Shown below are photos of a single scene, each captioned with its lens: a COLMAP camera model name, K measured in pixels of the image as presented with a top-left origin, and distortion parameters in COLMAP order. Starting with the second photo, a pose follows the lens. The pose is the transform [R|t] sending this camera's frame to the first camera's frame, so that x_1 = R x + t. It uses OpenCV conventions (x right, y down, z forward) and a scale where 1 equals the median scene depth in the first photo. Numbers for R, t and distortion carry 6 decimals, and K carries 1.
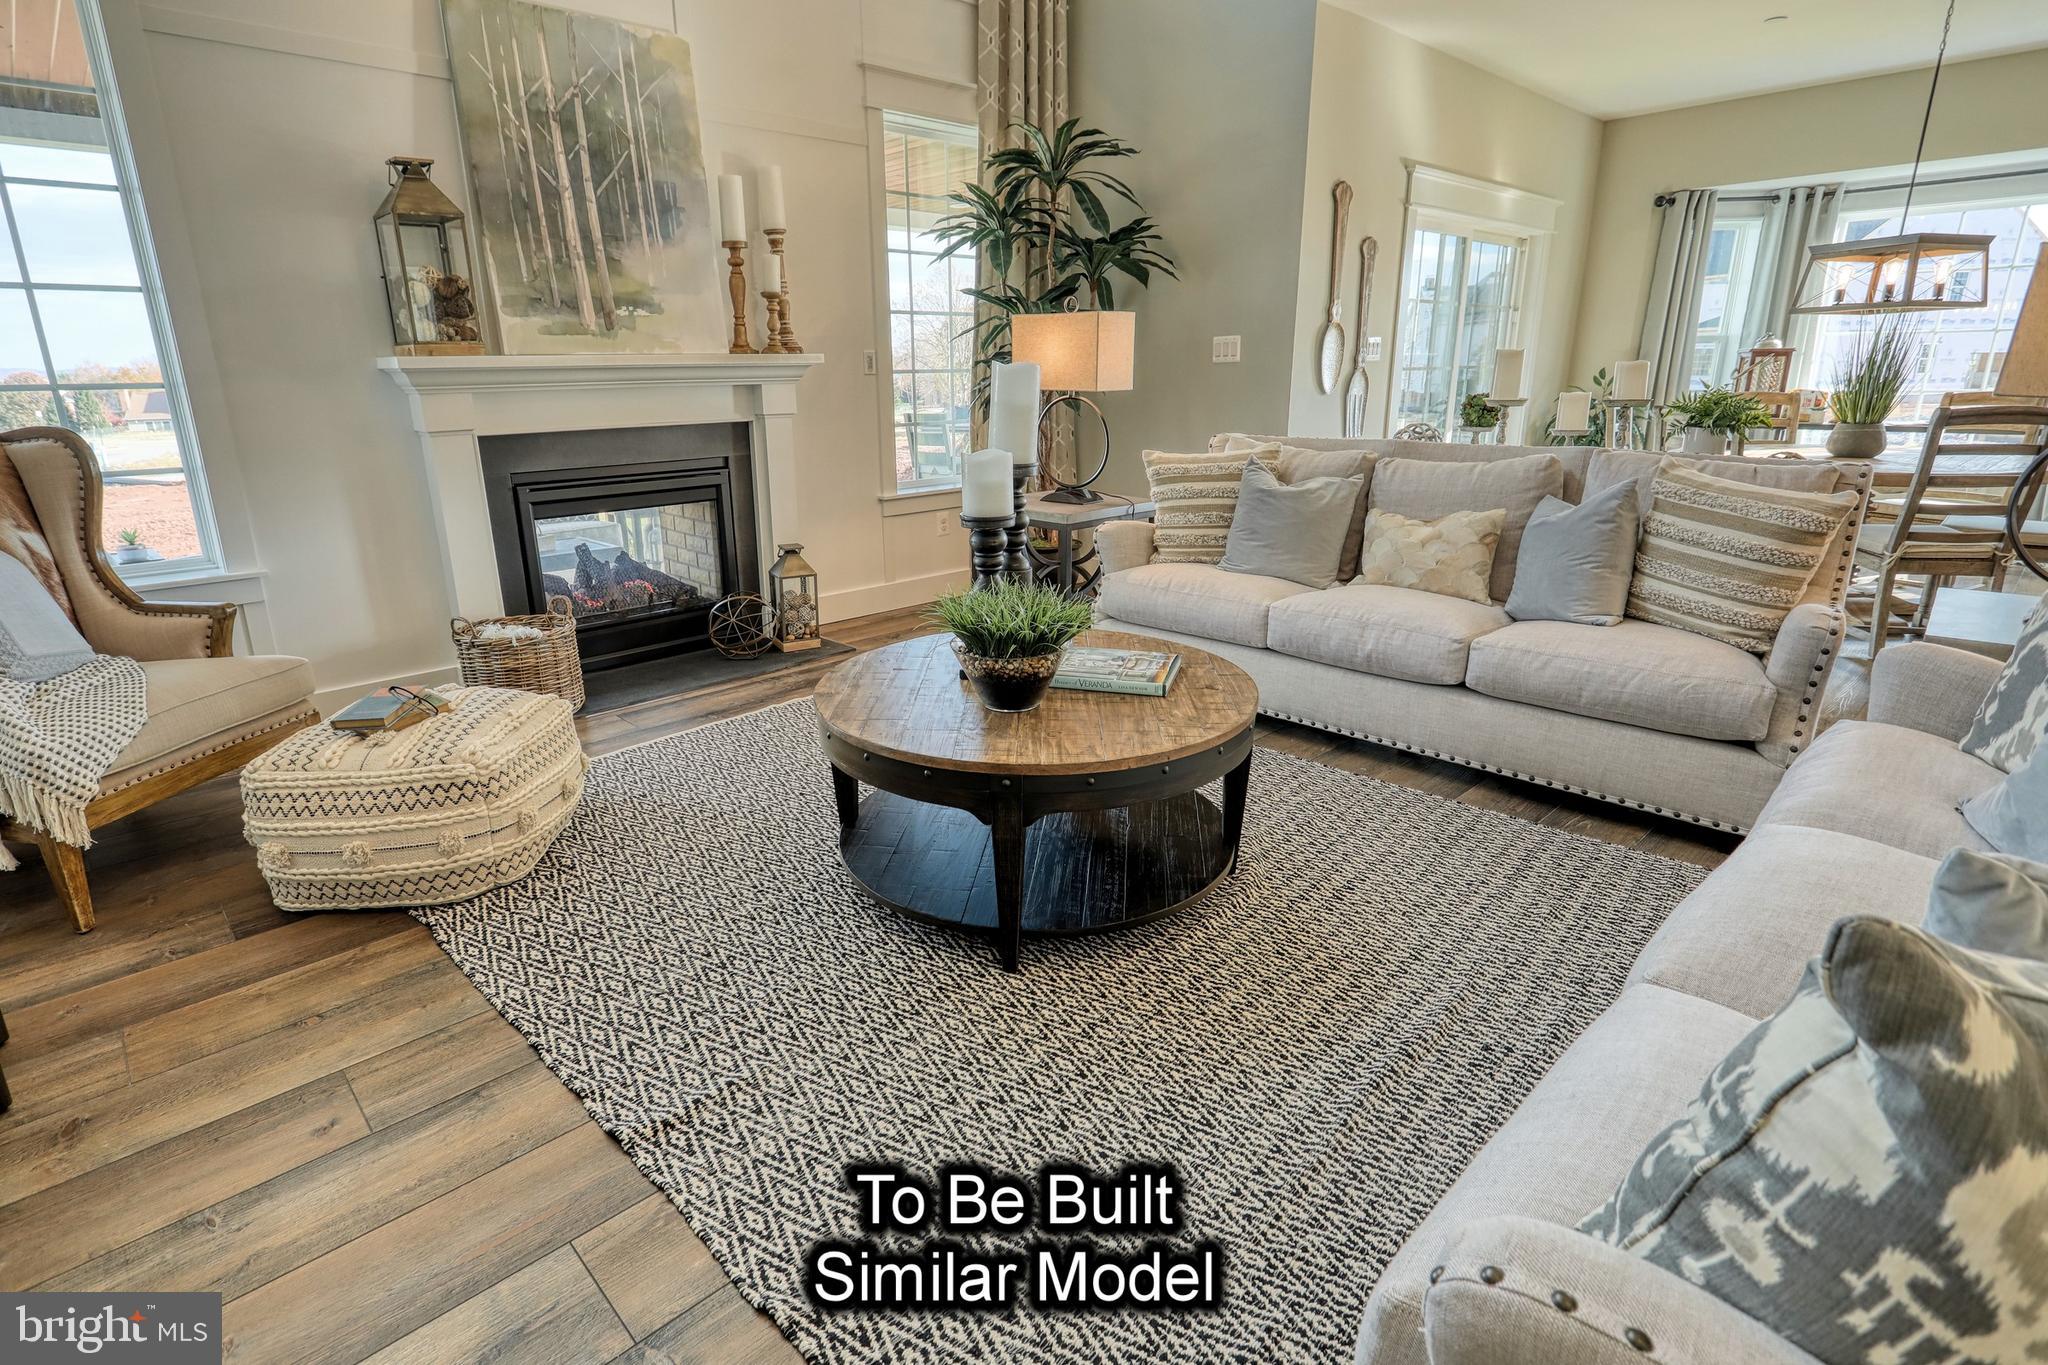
lens RADIAL K [[991.4, 0, 978.9], [0, 991.4, 667.0], [0, 0, 1]] dist [-0.003286, 0.000037]
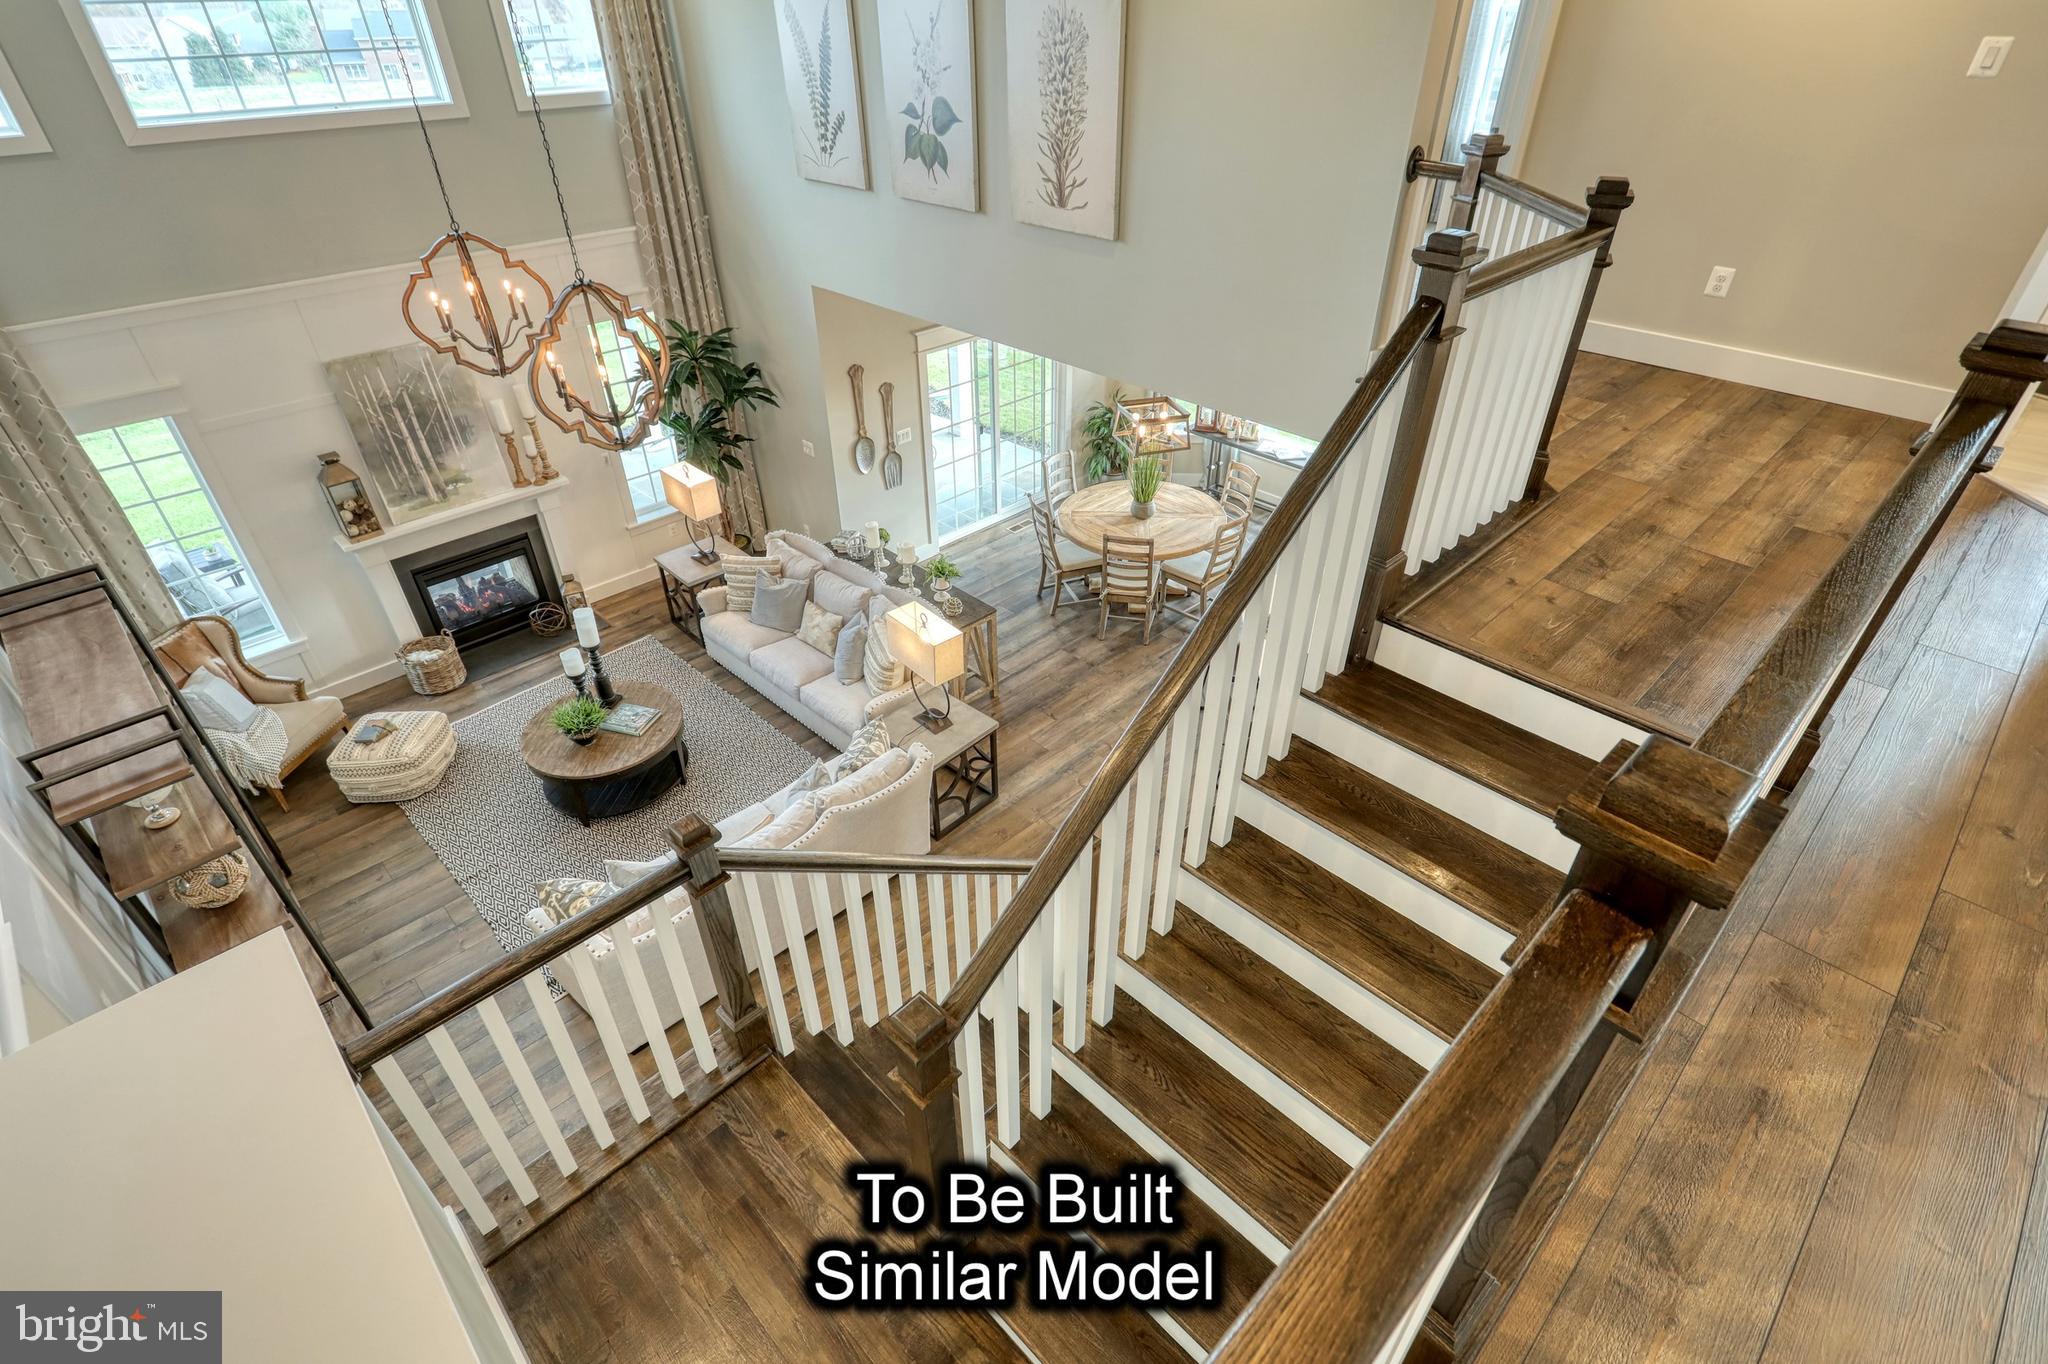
lens RADIAL K [[991.4, 0, 1024.3], [0, 991.4, 677.0], [0, 0, 1]] dist [-0.003286, 0.000037]
pose [[0.999876, -0.006922, 0.014112, 0.966232], [0.001825, 0.942857, 0.333194, -0.835642], [-0.015612, -0.333127, 0.942753, -1.293675]]
